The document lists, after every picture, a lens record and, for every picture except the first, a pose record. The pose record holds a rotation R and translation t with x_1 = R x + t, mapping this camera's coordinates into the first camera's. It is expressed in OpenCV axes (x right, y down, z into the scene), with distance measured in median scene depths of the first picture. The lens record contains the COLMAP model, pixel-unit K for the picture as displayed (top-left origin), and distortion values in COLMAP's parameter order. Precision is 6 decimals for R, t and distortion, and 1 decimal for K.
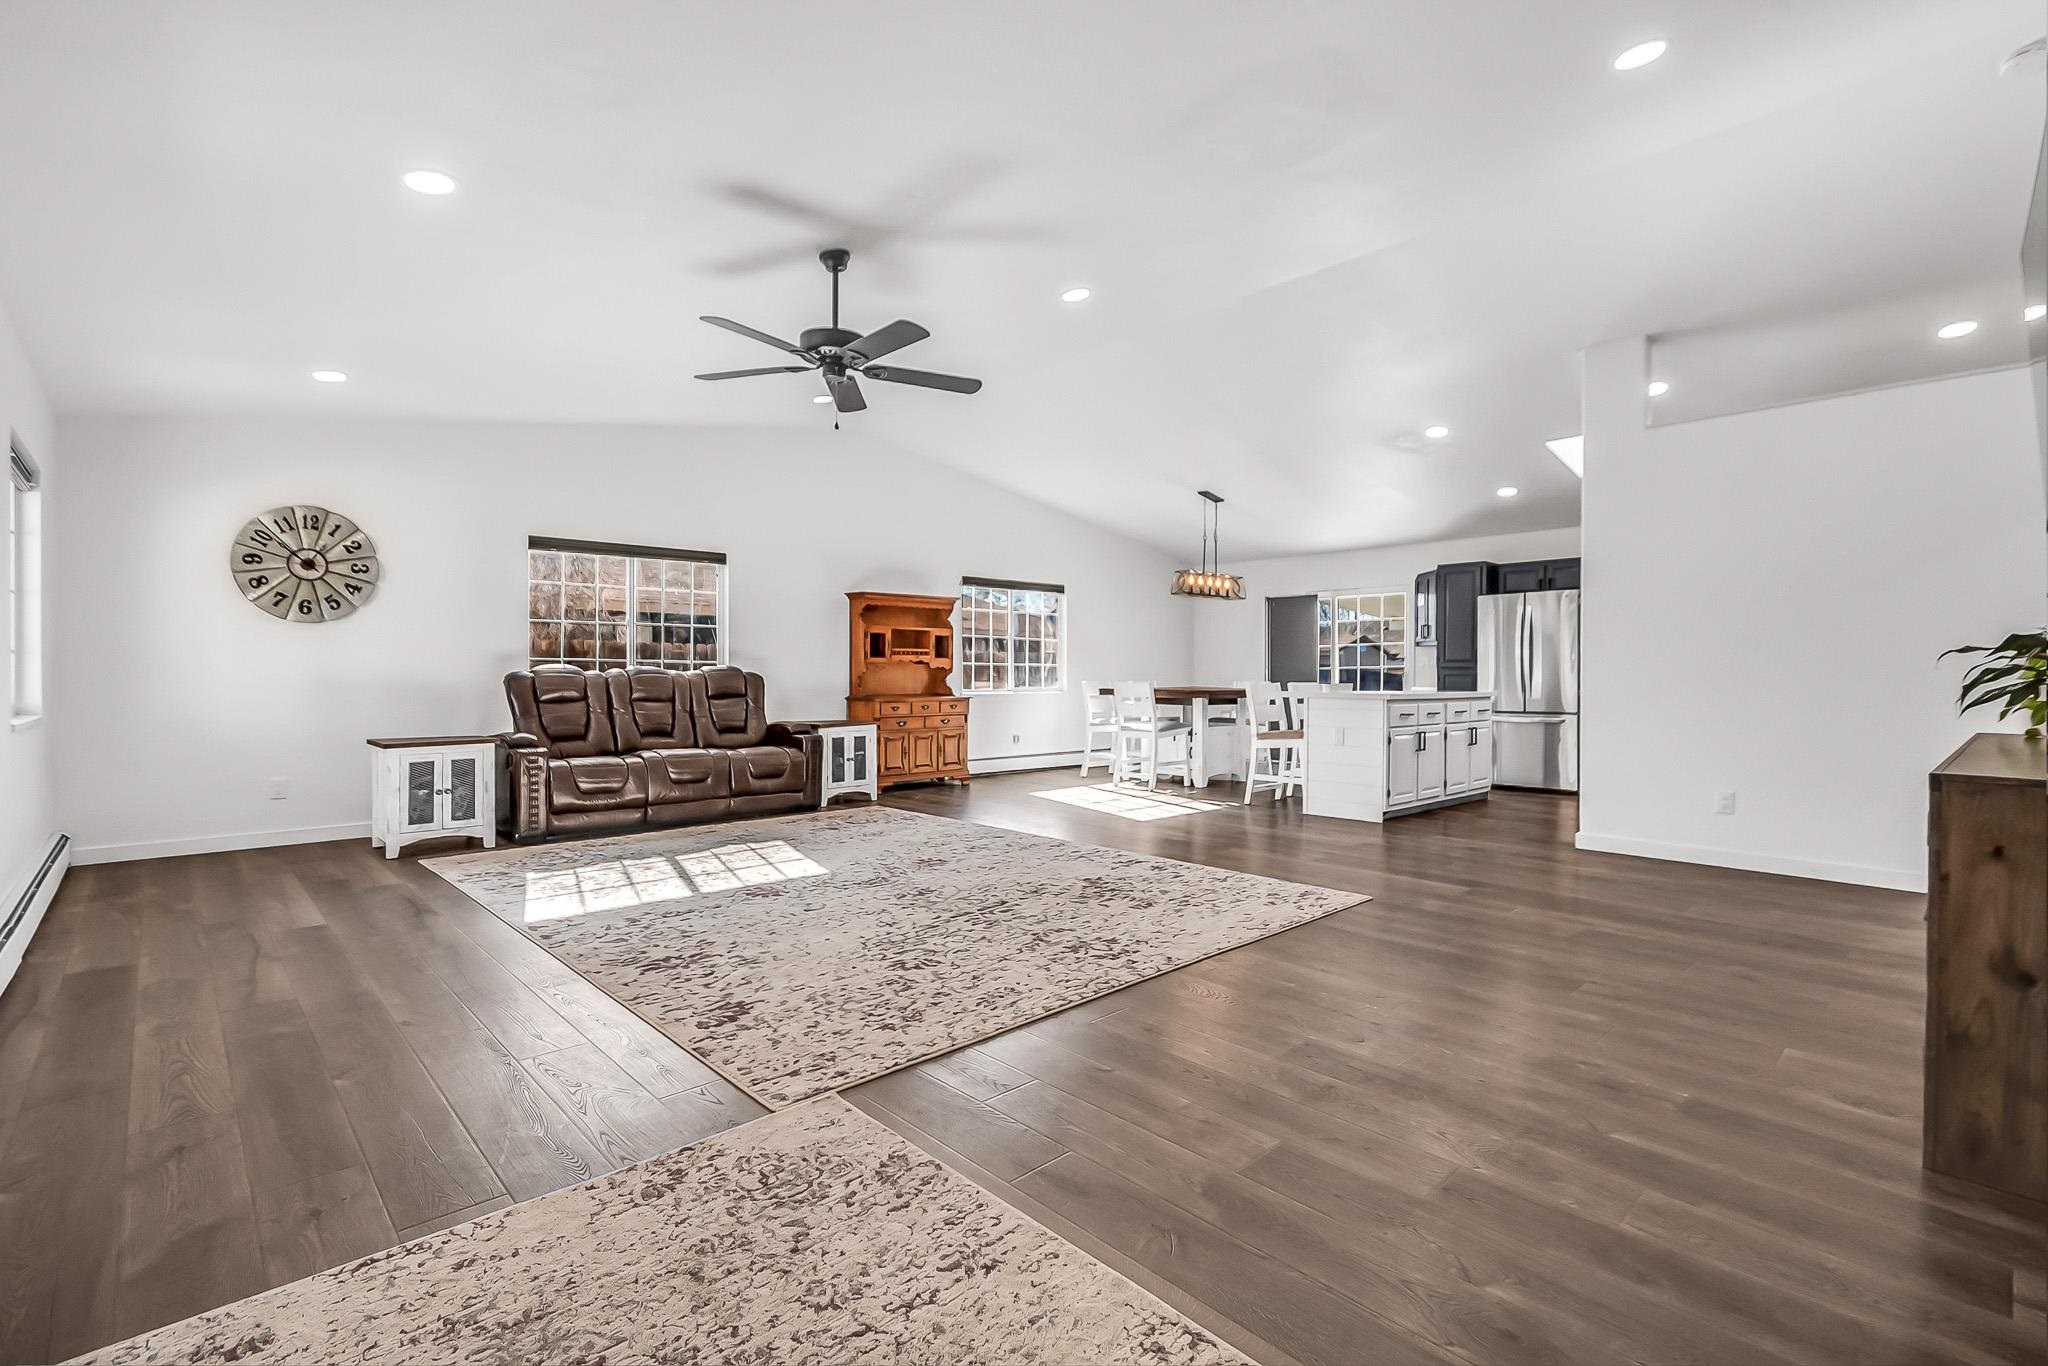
lens RADIAL K [[929.0, 0, 1018.0], [0, 929.0, 683.1], [0, 0, 1]] dist [0.004486, 0.000062]
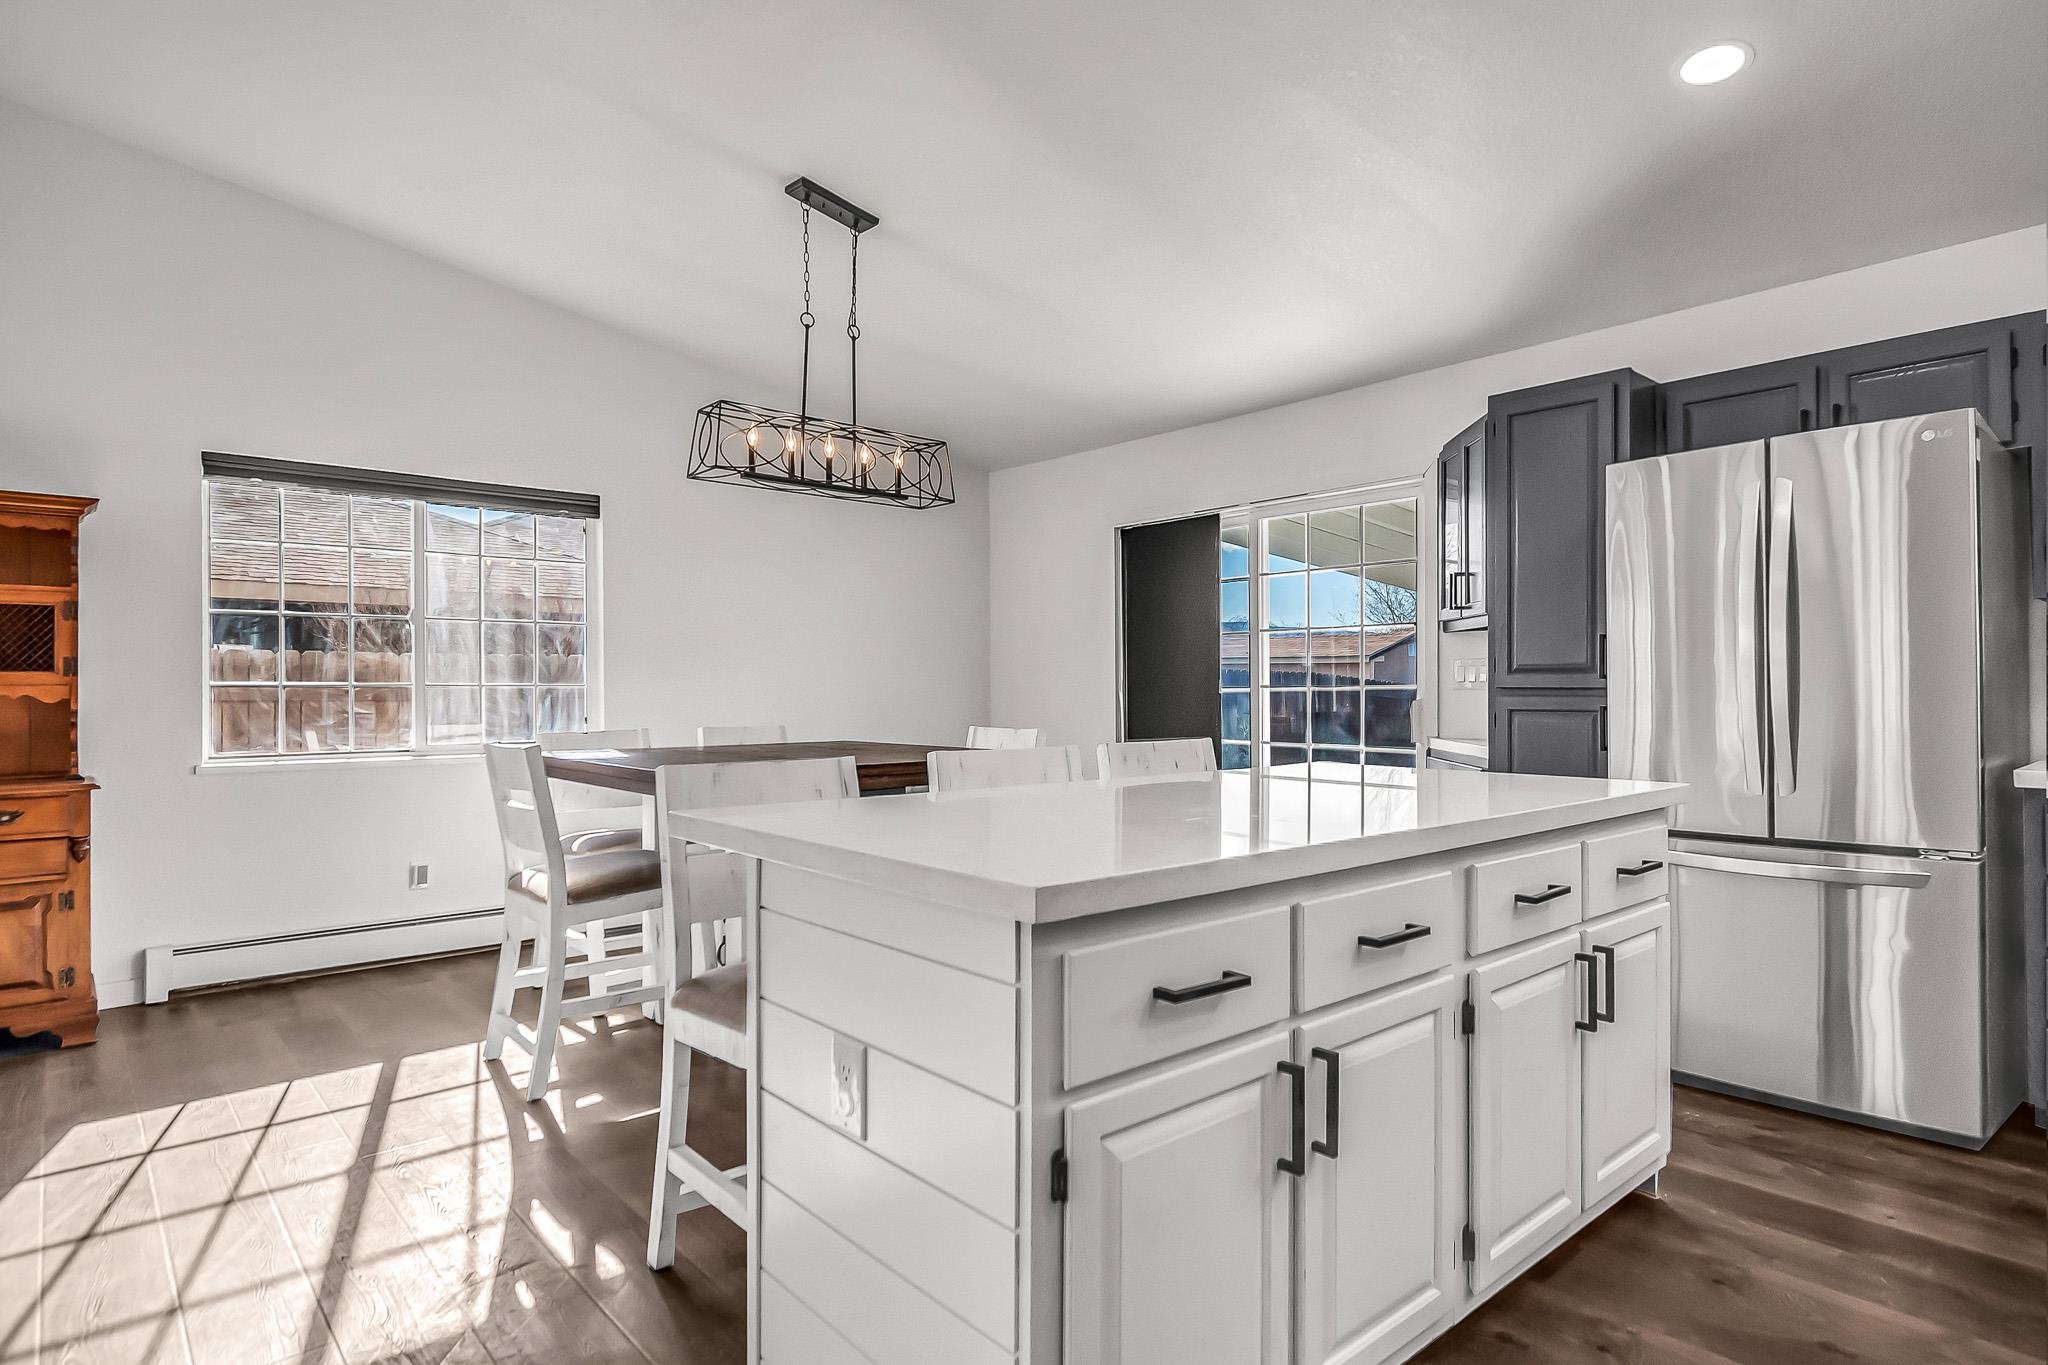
lens RADIAL K [[1097.6, 0, 1029.9], [0, 1097.6, 679.8], [0, 0, 1]] dist [0.004639, 0.001009]
pose [[0.999832, -0.003370, -0.018027, 0.305757], [0.003070, 0.999857, -0.016643, -0.015486], [0.018081, 0.016585, 0.999699, 0.623721]]
